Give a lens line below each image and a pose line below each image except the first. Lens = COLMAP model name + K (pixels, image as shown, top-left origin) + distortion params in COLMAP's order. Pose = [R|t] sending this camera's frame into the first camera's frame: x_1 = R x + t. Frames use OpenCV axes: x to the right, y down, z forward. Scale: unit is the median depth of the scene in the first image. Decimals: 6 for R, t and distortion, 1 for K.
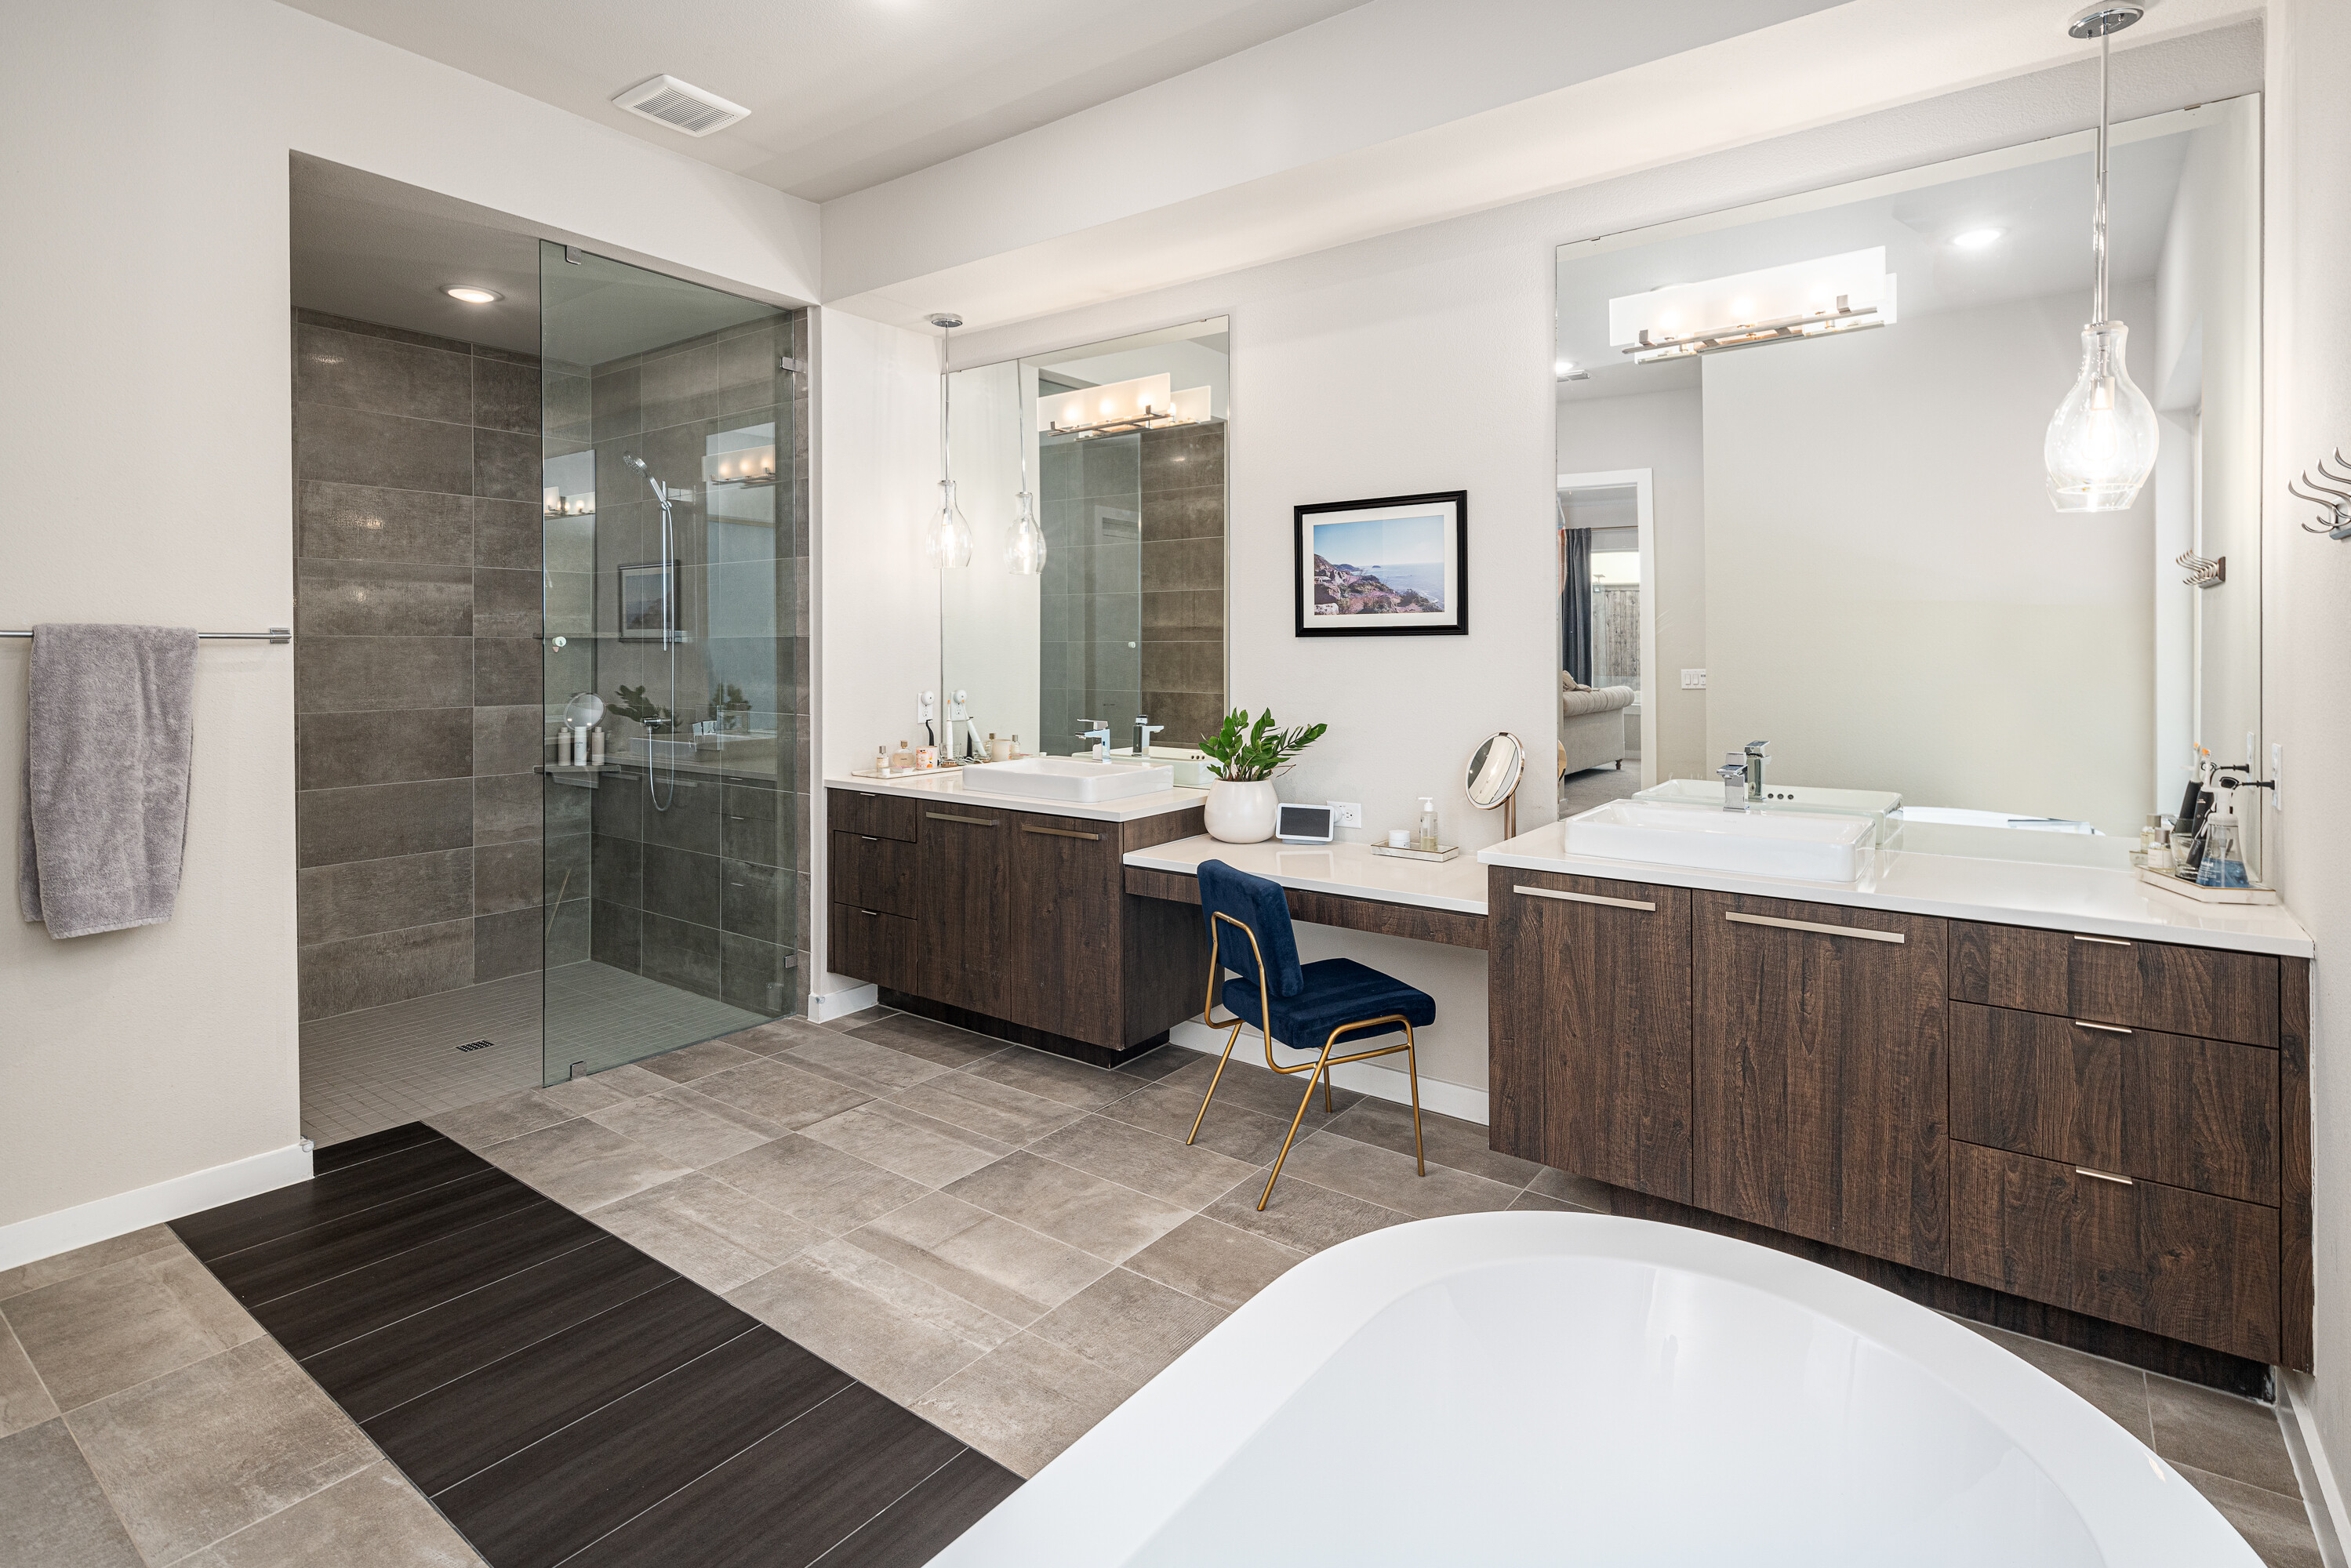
lens RADIAL K [[1149.9, 0, 1184.5], [0, 1149.9, 772.2], [0, 0, 1]] dist [0.004157, 0.000041]
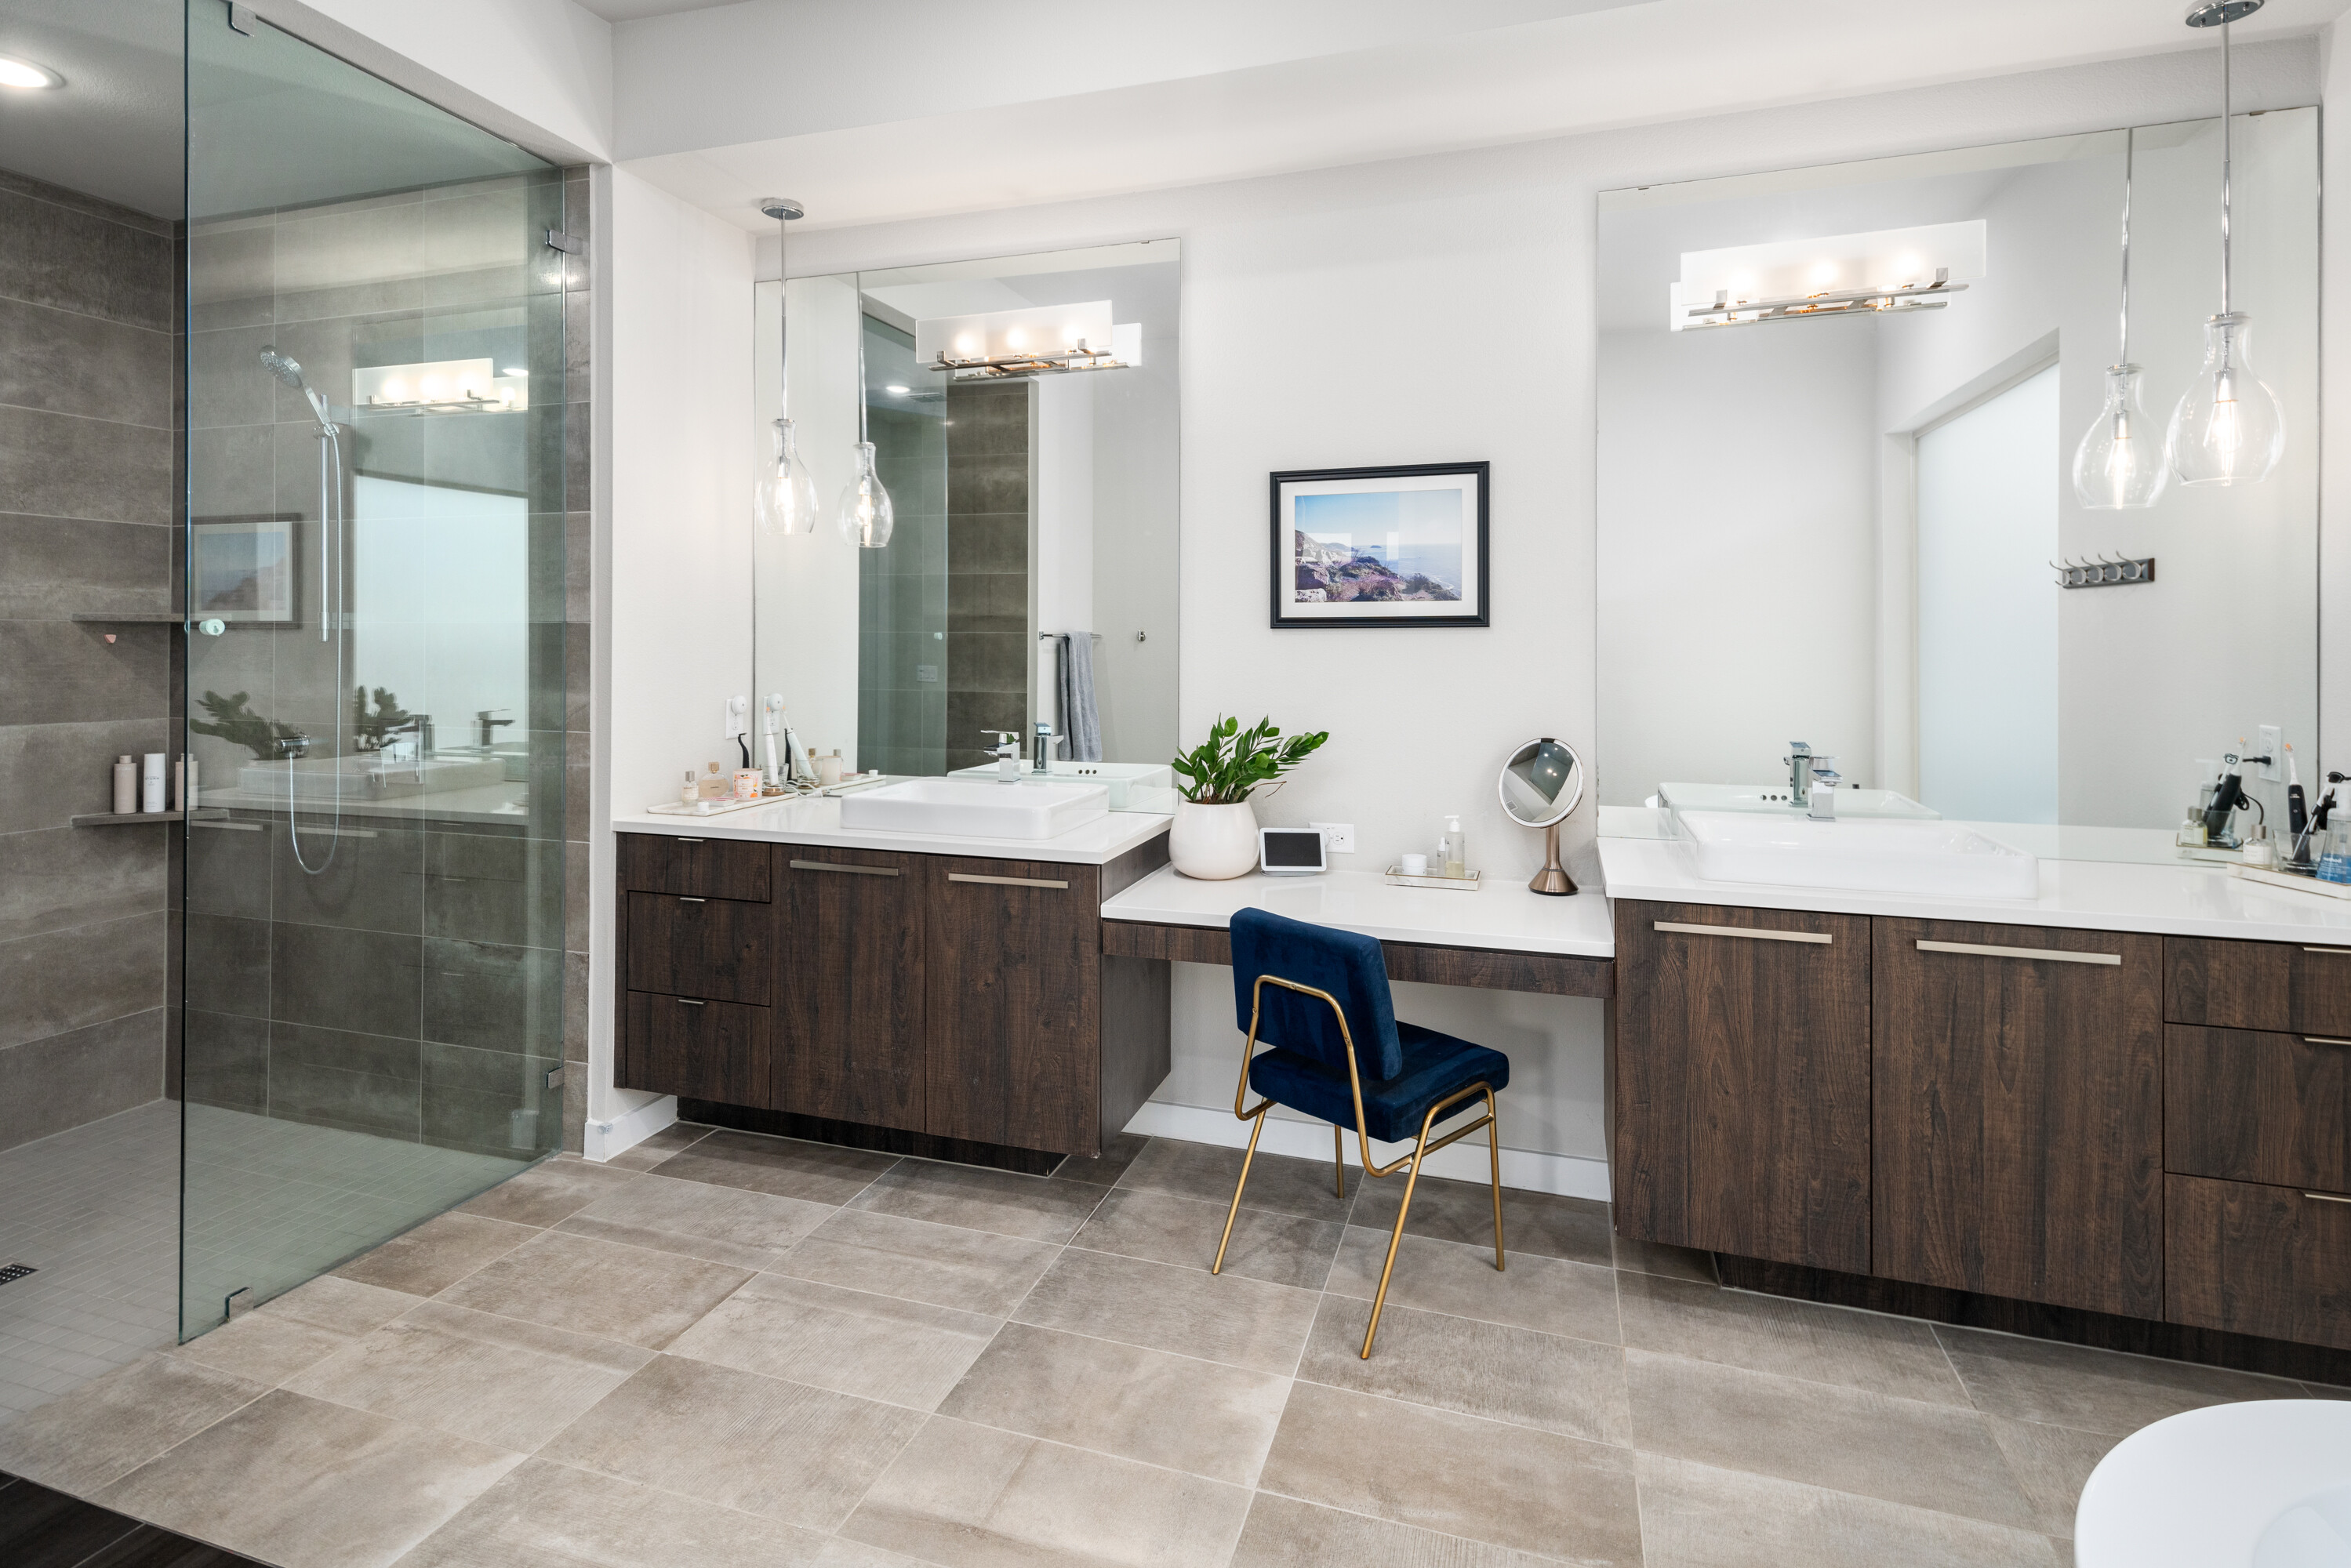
lens RADIAL K [[1168.5, 0, 1178.9], [0, 1168.5, 736.4], [0, 0, 1]] dist [0.012337, -0.005718]
pose [[0.947730, -0.022523, 0.318278, -0.259967], [0.030759, 0.999309, -0.020875, -0.025241], [-0.317588, 0.029574, 0.947768, 0.237024]]
